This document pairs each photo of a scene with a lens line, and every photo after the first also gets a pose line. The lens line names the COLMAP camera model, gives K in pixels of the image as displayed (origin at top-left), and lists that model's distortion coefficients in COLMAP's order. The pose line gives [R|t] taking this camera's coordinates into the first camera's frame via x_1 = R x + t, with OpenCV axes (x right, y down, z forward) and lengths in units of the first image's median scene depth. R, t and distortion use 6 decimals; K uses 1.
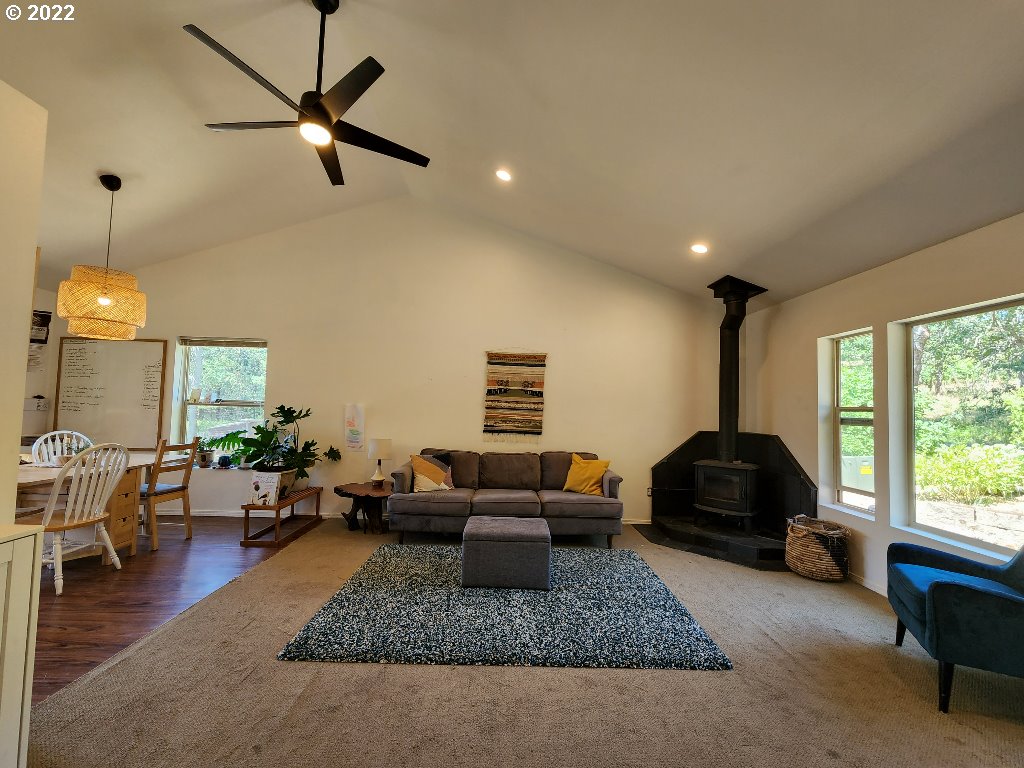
lens RADIAL K [[419.3, 0, 514.0], [0, 419.3, 388.4], [0, 0, 1]] dist [-0.000120, -0.000645]
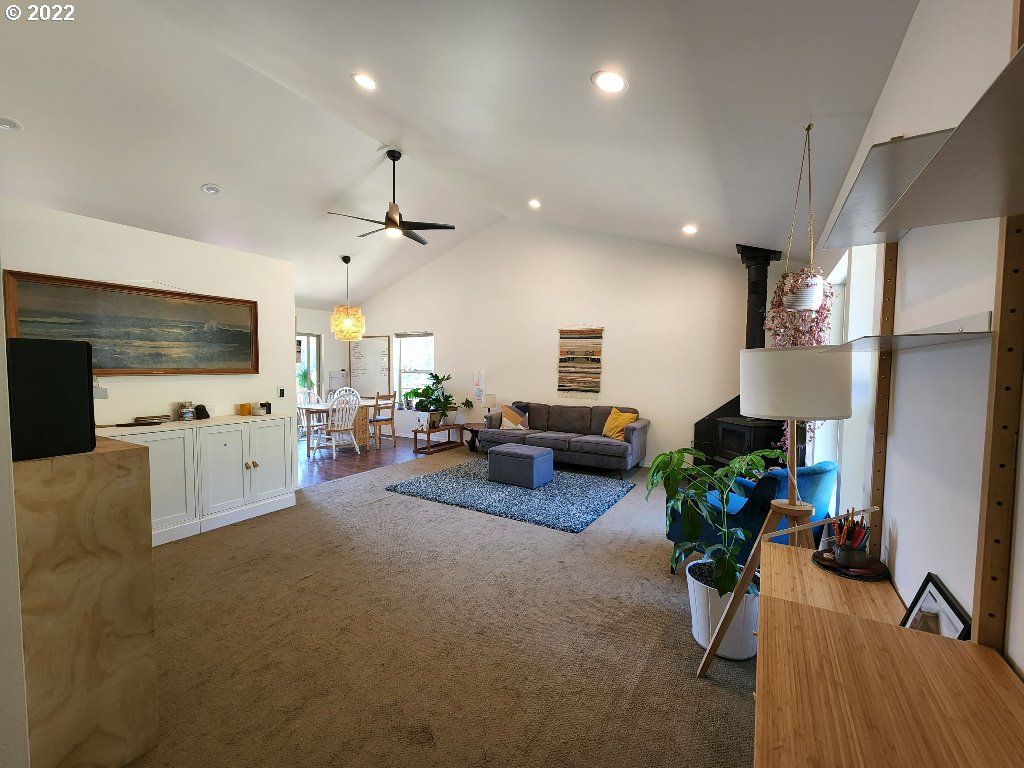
lens RADIAL K [[419.3, 0, 514.8], [0, 419.3, 387.3], [0, 0, 1]] dist [-0.000120, -0.000645]
pose [[0.846412, 0.003919, -0.532515, 0.568609], [0.041432, 0.996457, 0.073189, -0.009916], [0.530915, -0.084011, 0.843251, -0.213047]]
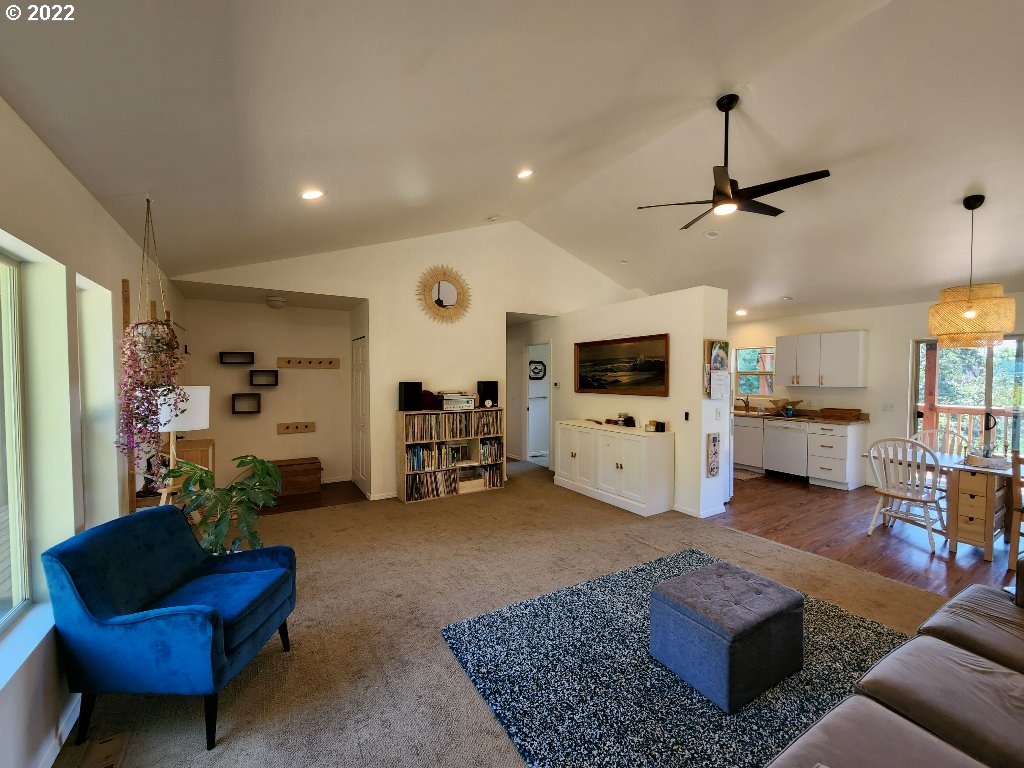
lens RADIAL K [[419.3, 0, 513.2], [0, 419.3, 386.2], [0, 0, 1]] dist [-0.000120, -0.000645]
pose [[-0.867960, -0.014135, -0.496433, 0.453583], [-0.000877, 0.999637, -0.026930, 0.008149], [0.496634, -0.022939, -0.867657, 1.031049]]
